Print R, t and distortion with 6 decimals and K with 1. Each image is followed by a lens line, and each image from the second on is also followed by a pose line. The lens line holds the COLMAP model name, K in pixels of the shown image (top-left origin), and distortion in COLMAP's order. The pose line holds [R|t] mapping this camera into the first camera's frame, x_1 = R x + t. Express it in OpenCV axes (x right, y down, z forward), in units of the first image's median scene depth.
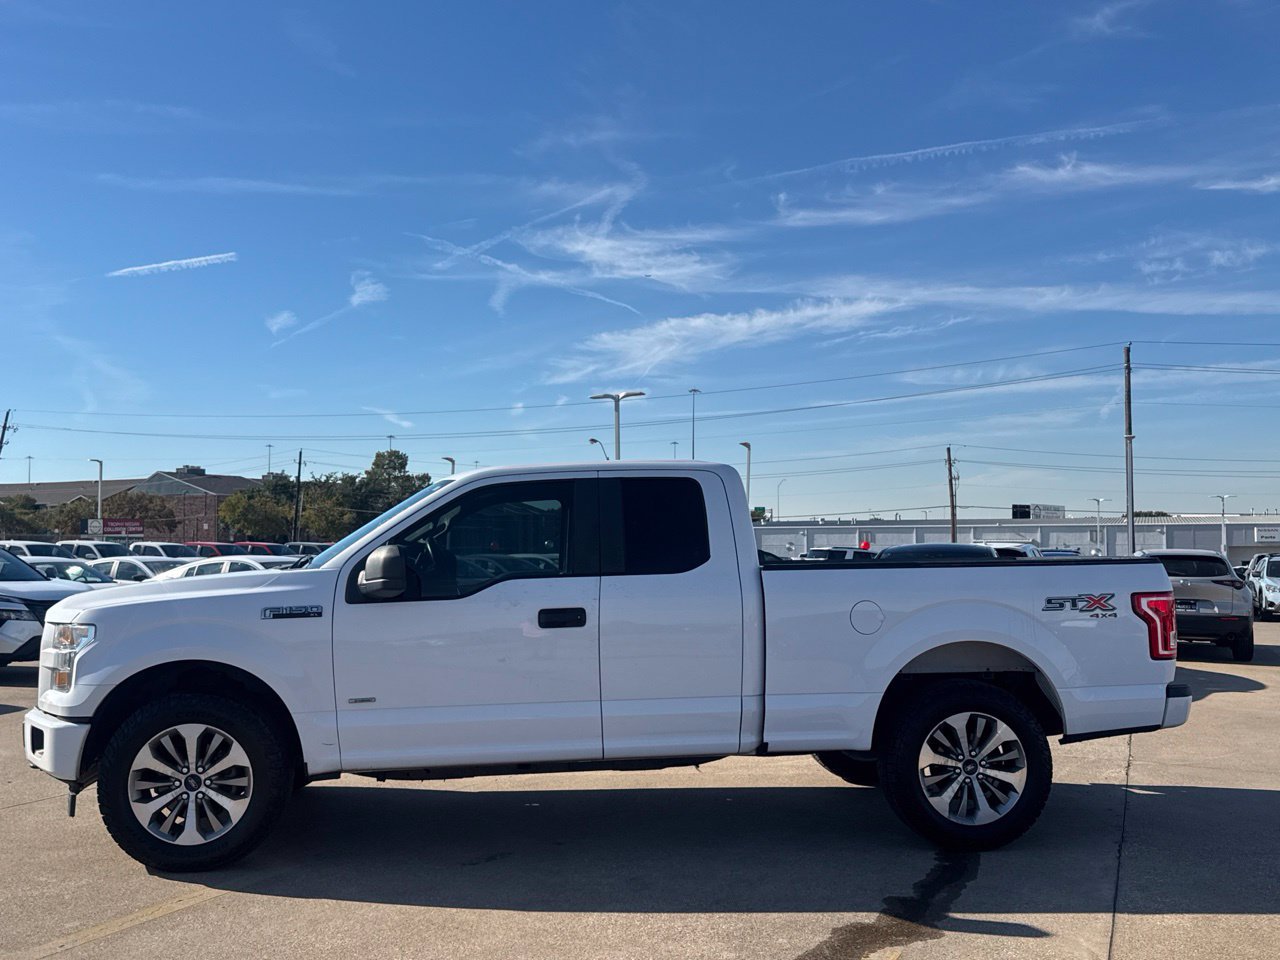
lens RADIAL K [[1164.1, 0, 646.3], [0, 1164.1, 484.1], [0, 0, 1]] dist [0.144846, -0.274742]
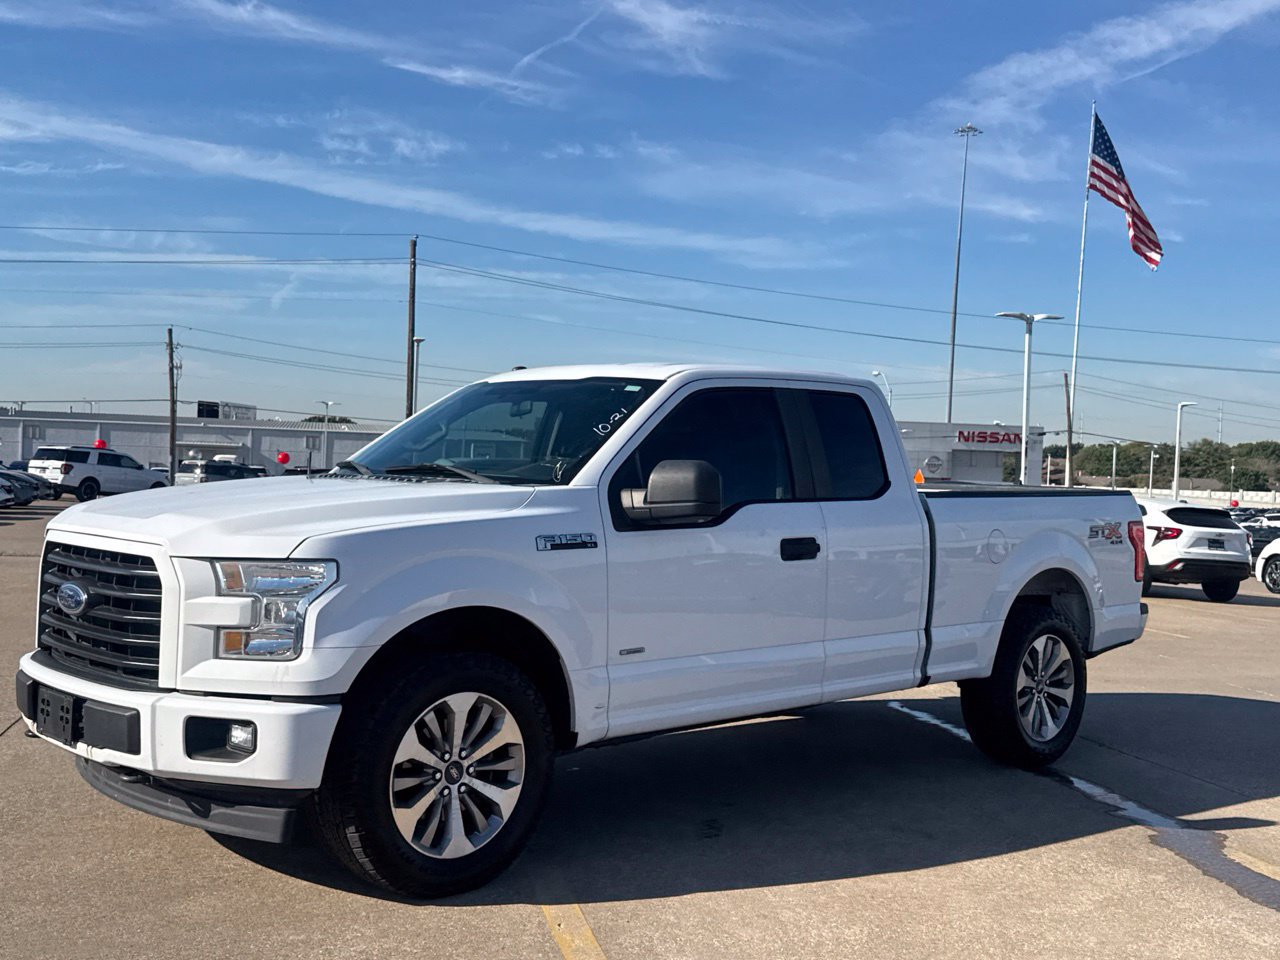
lens RADIAL K [[1363.3, 0, 630.6], [0, 1363.3, 486.1], [0, 0, 1]] dist [0.204194, -0.464853]
pose [[0.798539, 0.021534, 0.601558, -0.097170], [-0.069408, 0.995988, 0.056483, 0.002299], [-0.597929, -0.086857, 0.796829, 0.032175]]
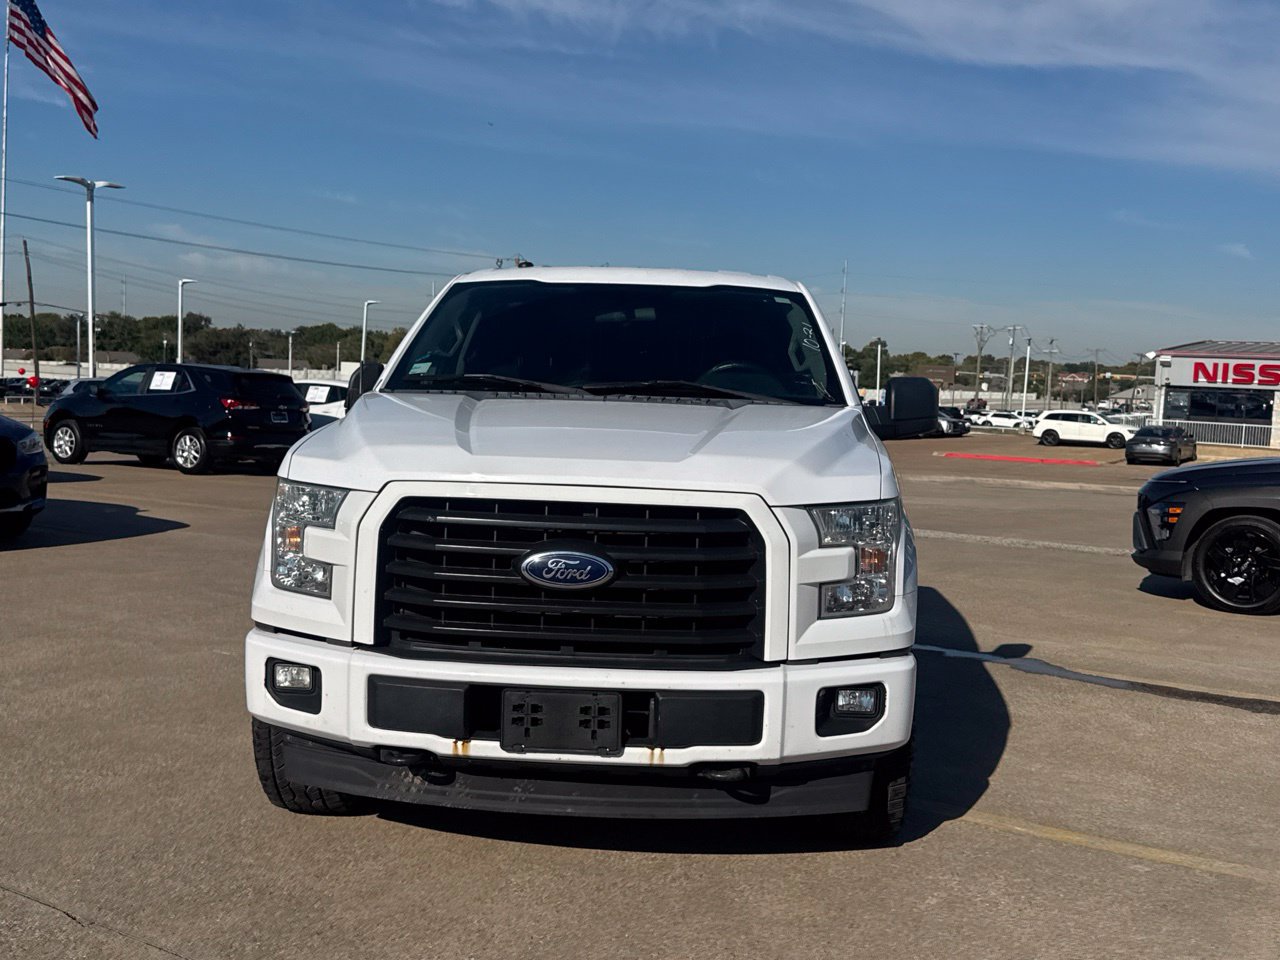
lens RADIAL K [[1364.9, 0, 634.6], [0, 1364.9, 491.6], [0, 0, 1]] dist [0.198989, -0.453008]
pose [[0.152072, -0.073391, 0.985641, -0.144338], [-0.088324, 0.992240, 0.087510, 0.007695], [-0.984415, -0.100363, 0.144410, 0.123966]]
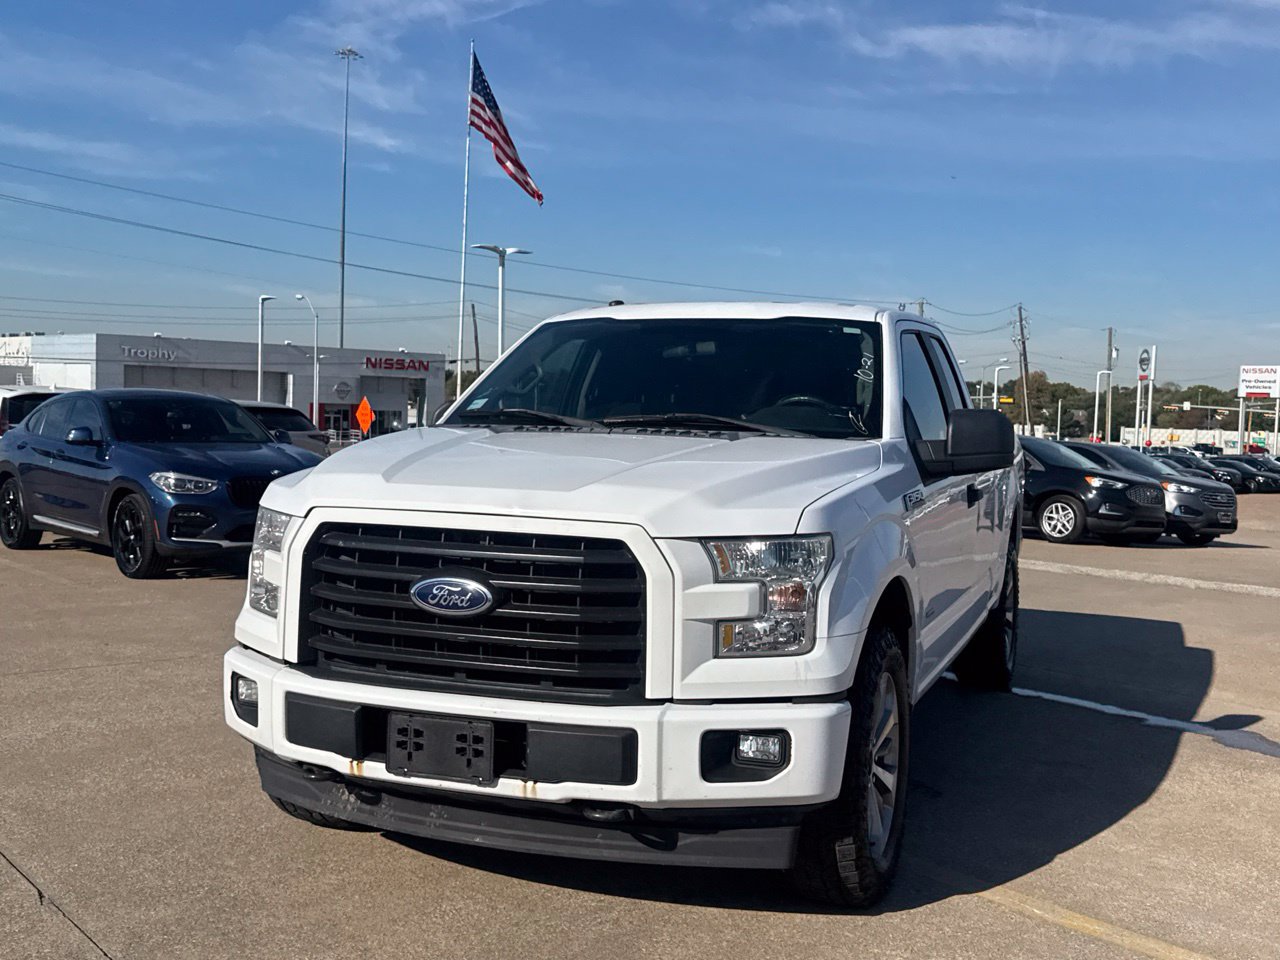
lens RADIAL K [[1362.2, 0, 635.9], [0, 1362.2, 471.9], [0, 0, 1]] dist [0.209819, -0.490533]
pose [[0.444705, -0.023983, 0.895356, -0.134140], [-0.077949, 0.994812, 0.065362, 0.006145], [-0.892279, -0.098859, 0.440529, 0.094851]]
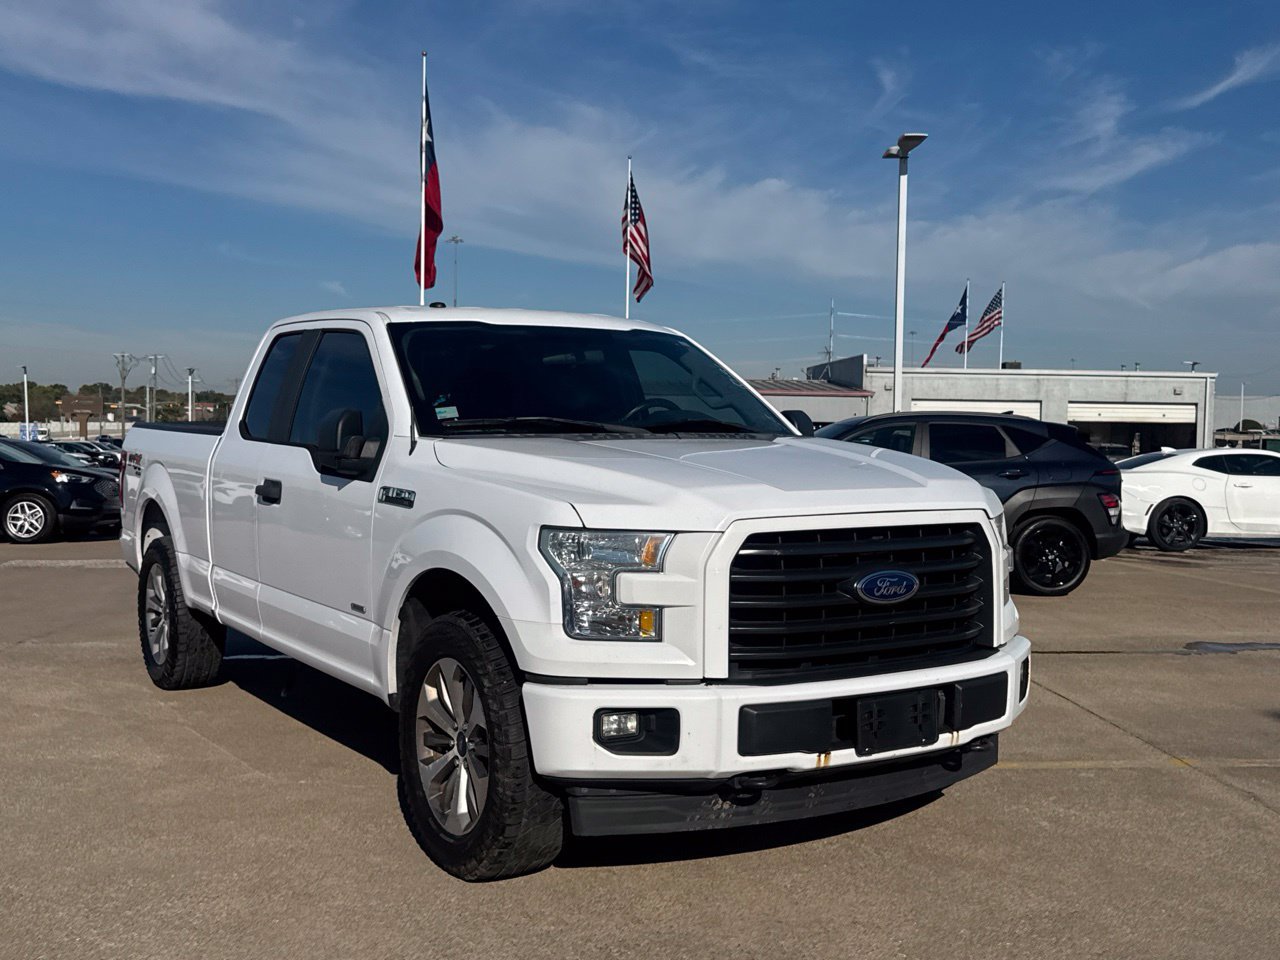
lens RADIAL K [[1363.3, 0, 630.6], [0, 1363.3, 486.1], [0, 0, 1]] dist [0.204194, -0.464853]
pose [[-0.464267, -0.039748, 0.884803, -0.138883], [-0.053080, 0.998446, 0.017001, 0.012184], [-0.884103, -0.039072, -0.465655, 0.195226]]
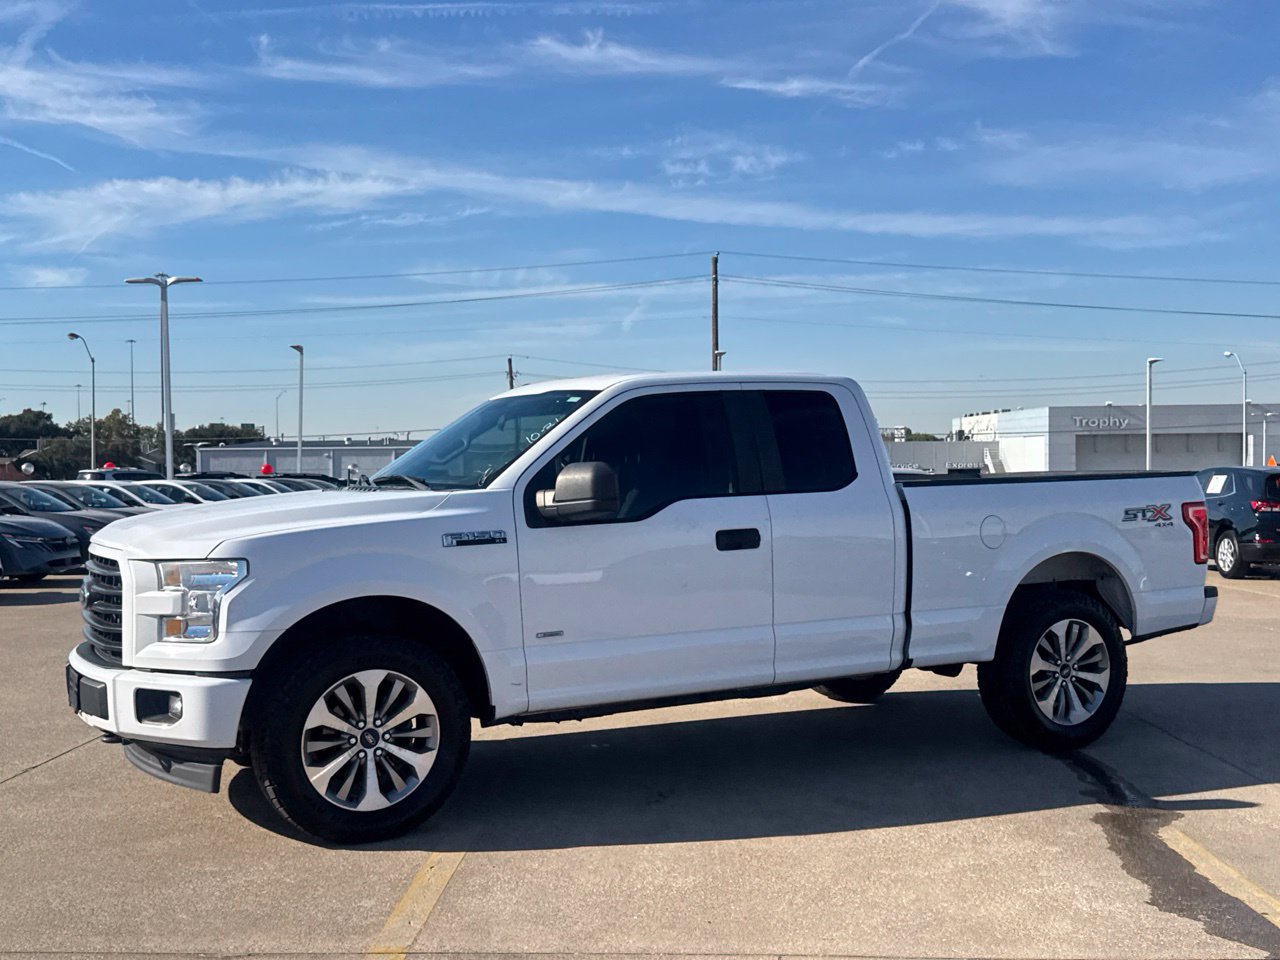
lens RADIAL K [[1363.3, 0, 630.6], [0, 1363.3, 486.1], [0, 0, 1]] dist [0.204194, -0.464853]
pose [[0.926681, -0.010021, 0.375715, -0.069392], [-0.014027, 0.998026, 0.061218, 0.000761], [-0.375586, -0.061999, 0.924711, 0.002261]]
